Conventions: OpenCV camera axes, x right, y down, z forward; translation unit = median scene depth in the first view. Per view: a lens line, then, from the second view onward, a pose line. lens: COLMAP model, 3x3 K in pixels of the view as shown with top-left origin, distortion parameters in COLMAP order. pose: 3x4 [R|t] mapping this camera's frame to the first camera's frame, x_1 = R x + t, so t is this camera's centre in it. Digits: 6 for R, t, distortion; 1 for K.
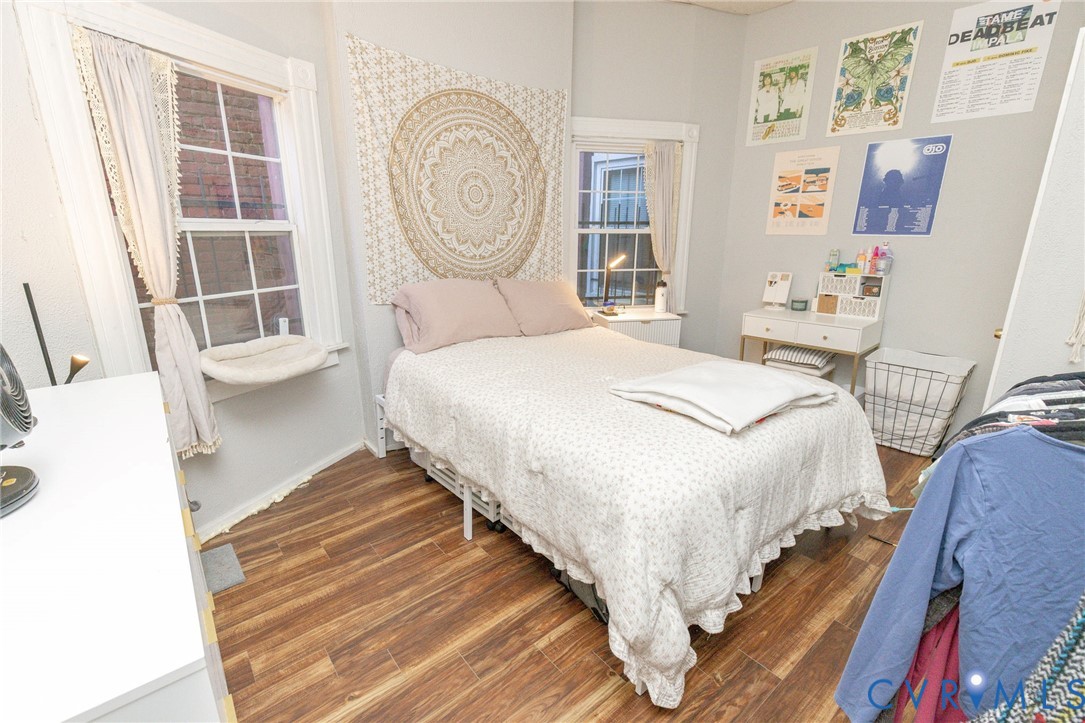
lens RADIAL K [[482.6, 0, 539.7], [0, 482.6, 364.4], [0, 0, 1]] dist [0.001378, -0.000062]
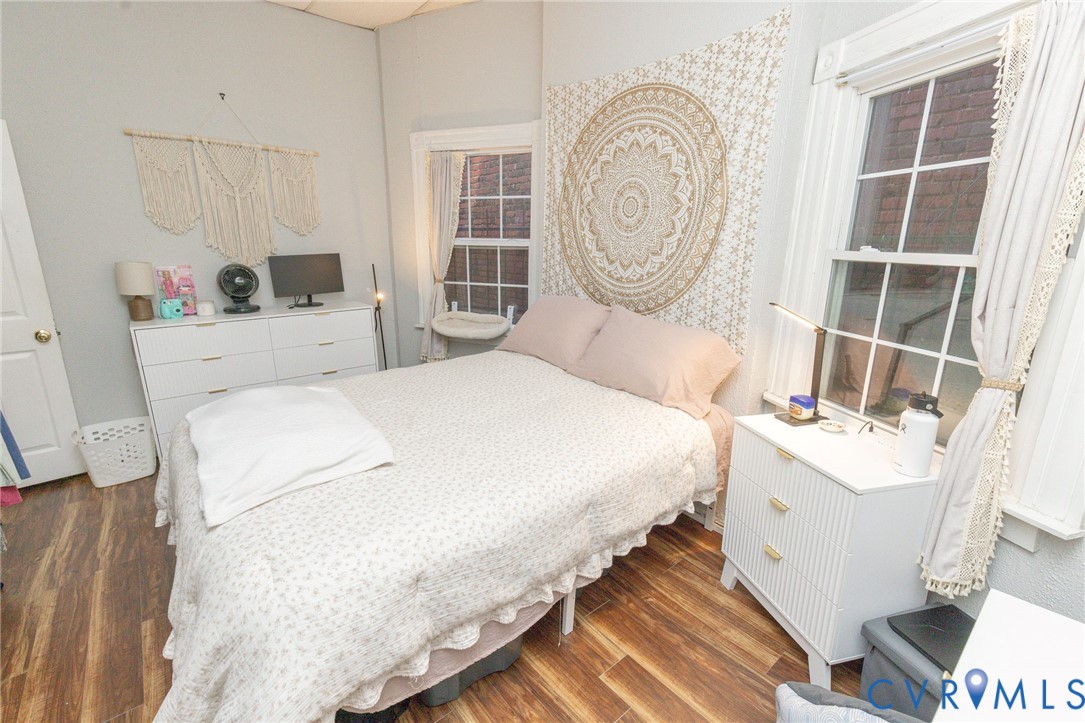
lens RADIAL K [[482.6, 0, 539.7], [0, 482.6, 364.4], [0, 0, 1]] dist [0.001378, -0.000062]
pose [[0.005170, 0.249571, -0.968343, 0.750907], [-0.276700, 0.930903, 0.238445, -0.248360], [0.960942, 0.266708, 0.073869, 0.842045]]
